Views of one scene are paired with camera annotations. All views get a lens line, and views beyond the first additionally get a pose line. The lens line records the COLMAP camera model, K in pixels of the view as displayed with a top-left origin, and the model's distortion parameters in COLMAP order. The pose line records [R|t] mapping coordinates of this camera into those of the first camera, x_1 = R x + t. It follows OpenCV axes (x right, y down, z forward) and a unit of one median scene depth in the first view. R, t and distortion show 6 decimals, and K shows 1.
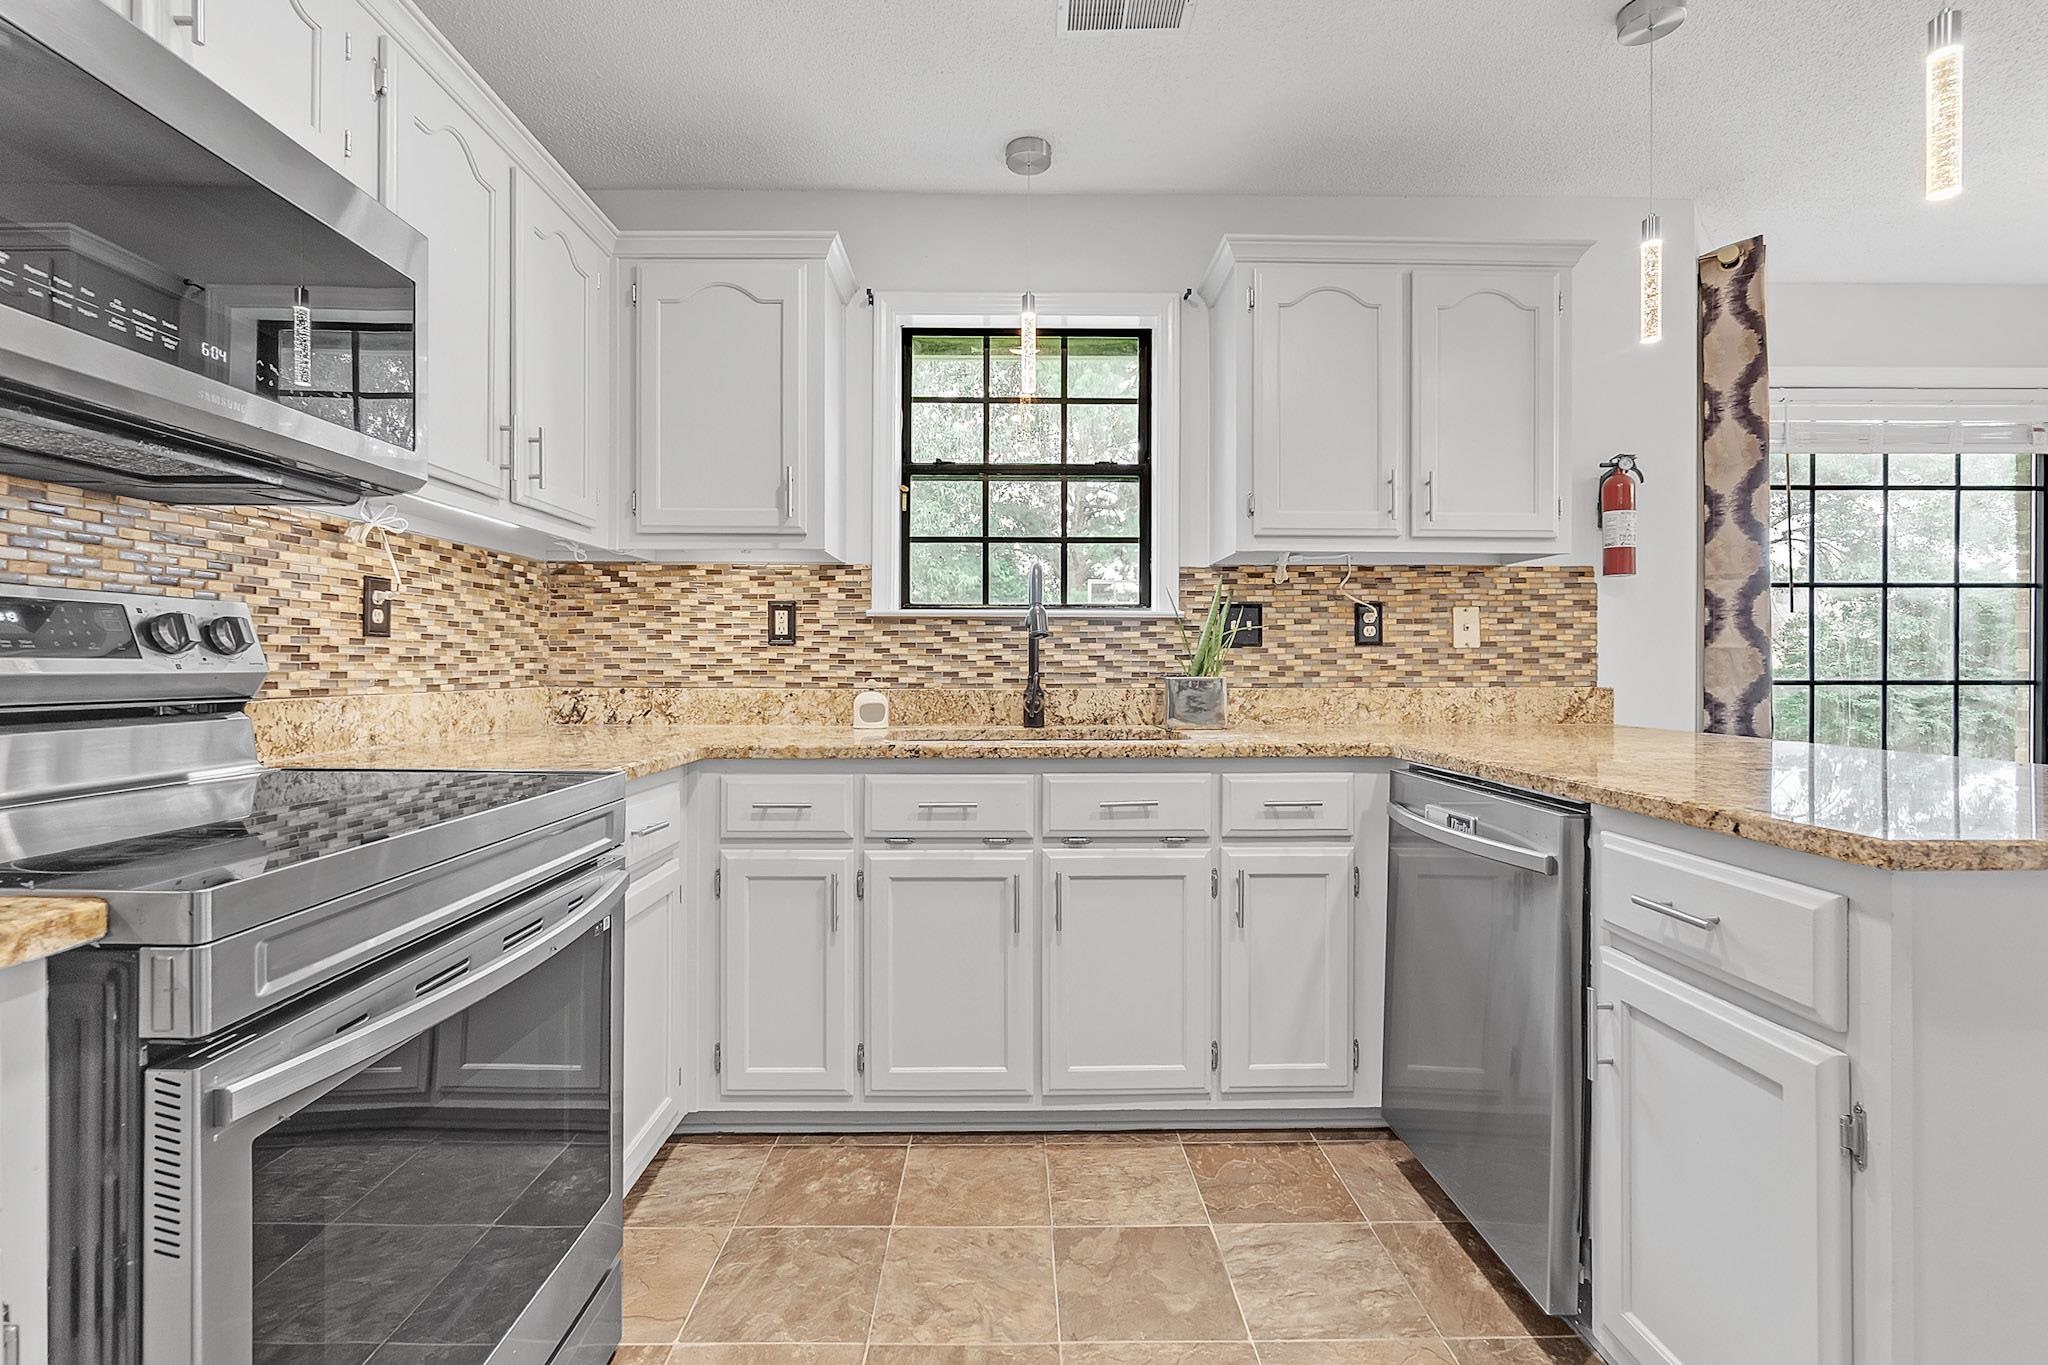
lens RADIAL K [[907.9, 0, 1019.1], [0, 907.9, 675.9], [0, 0, 1]] dist [-0.001021, -0.000099]
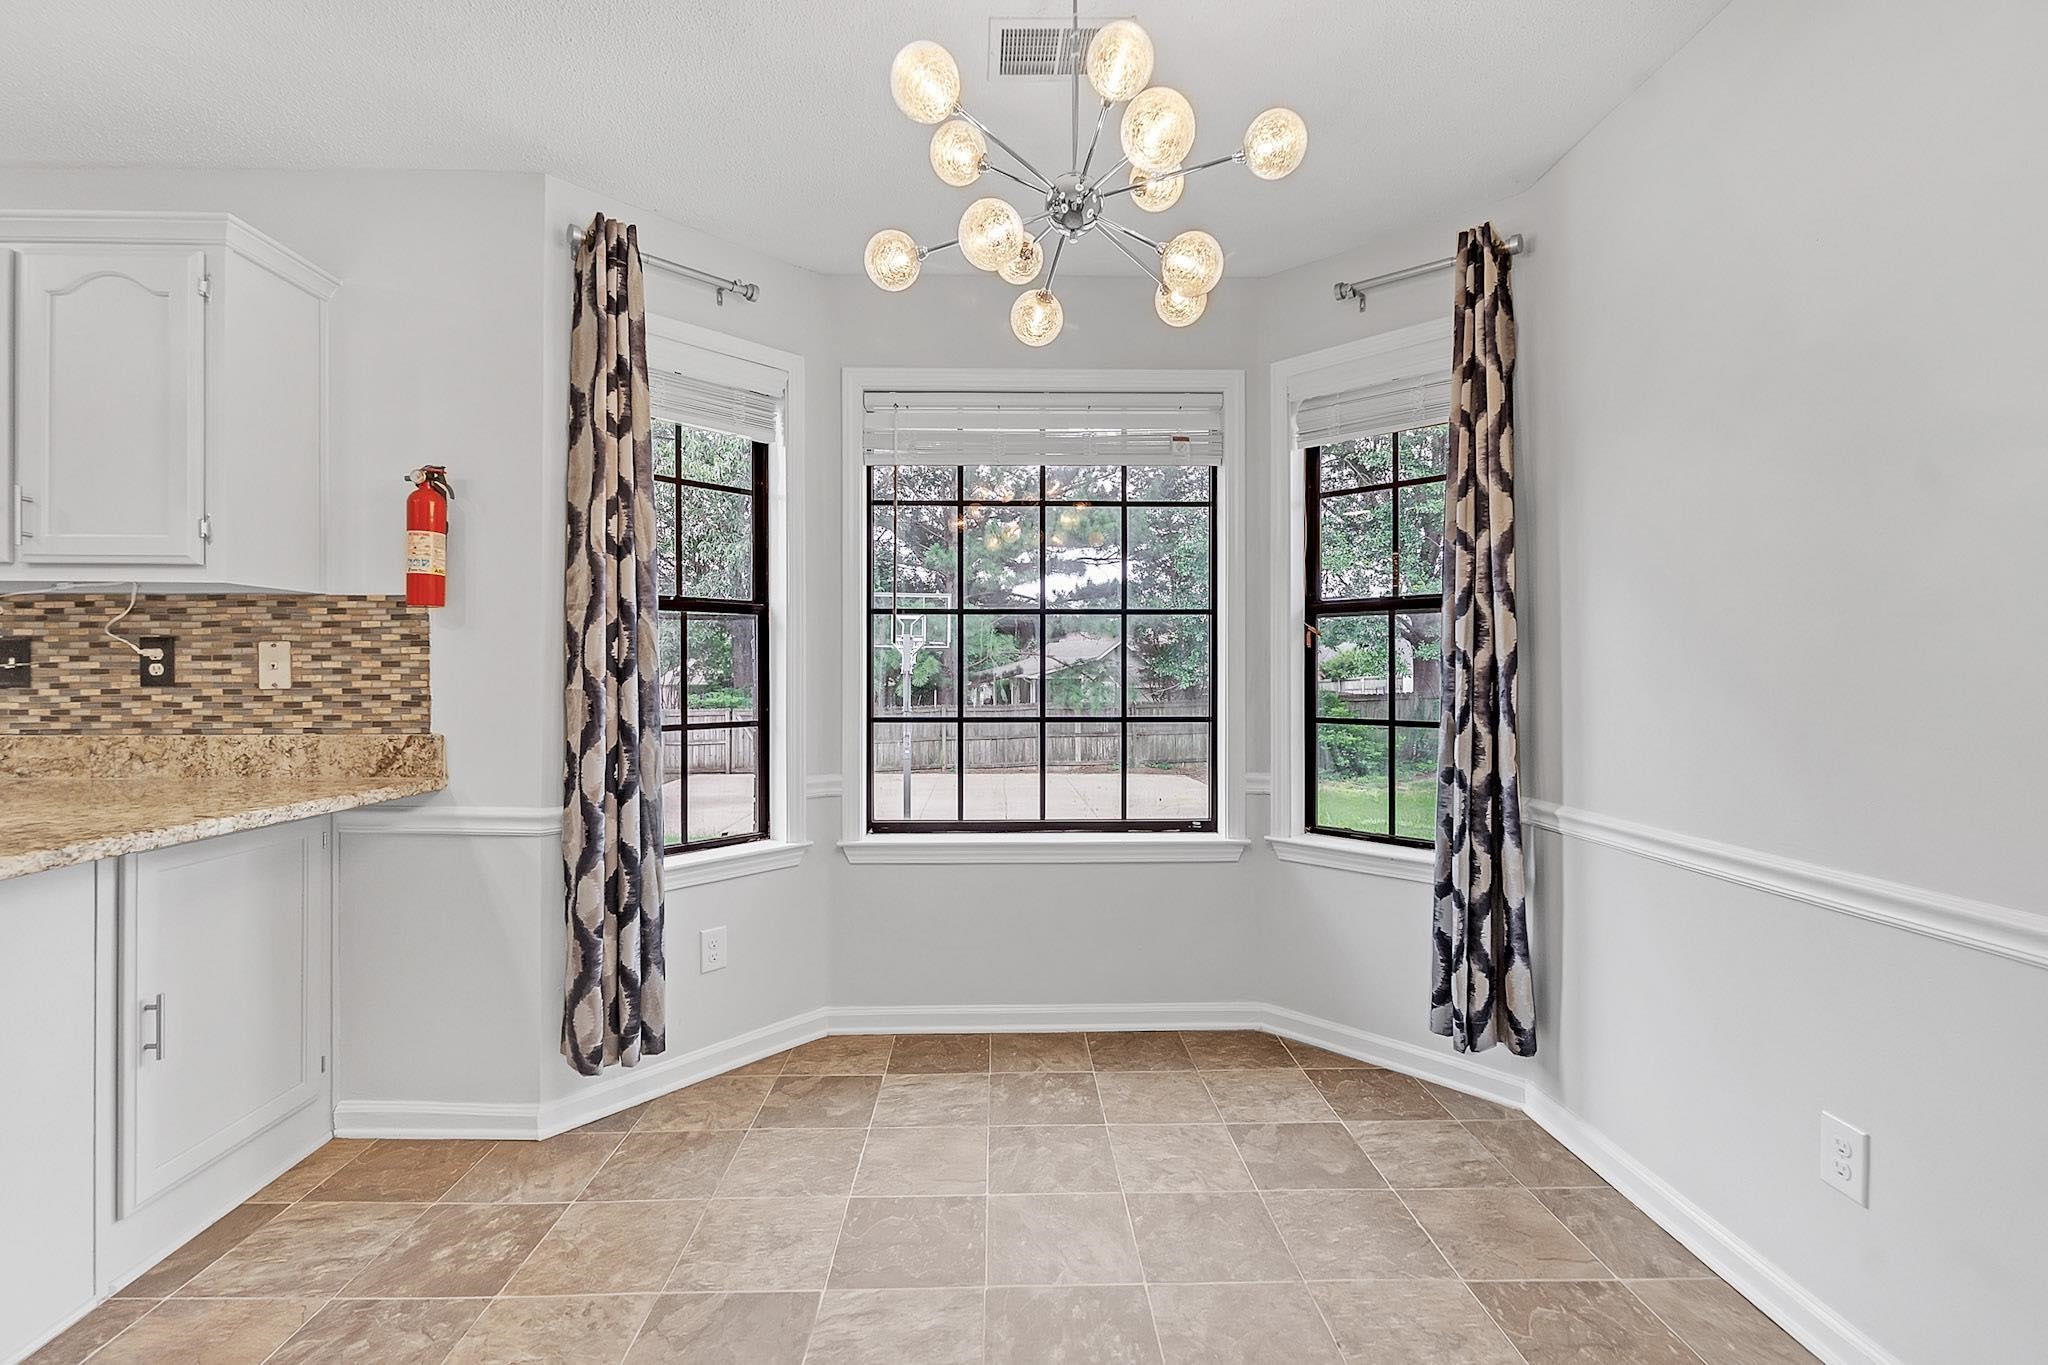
lens RADIAL K [[945.7, 0, 1121.1], [0, 945.7, 669.2], [0, 0, 1]] dist [0.000749, -0.003335]
pose [[0.999469, 0.002131, 0.032522, 1.282105], [-0.001798, 0.999946, -0.010250, -0.042317], [-0.032542, 0.010186, 0.999418, 0.073052]]
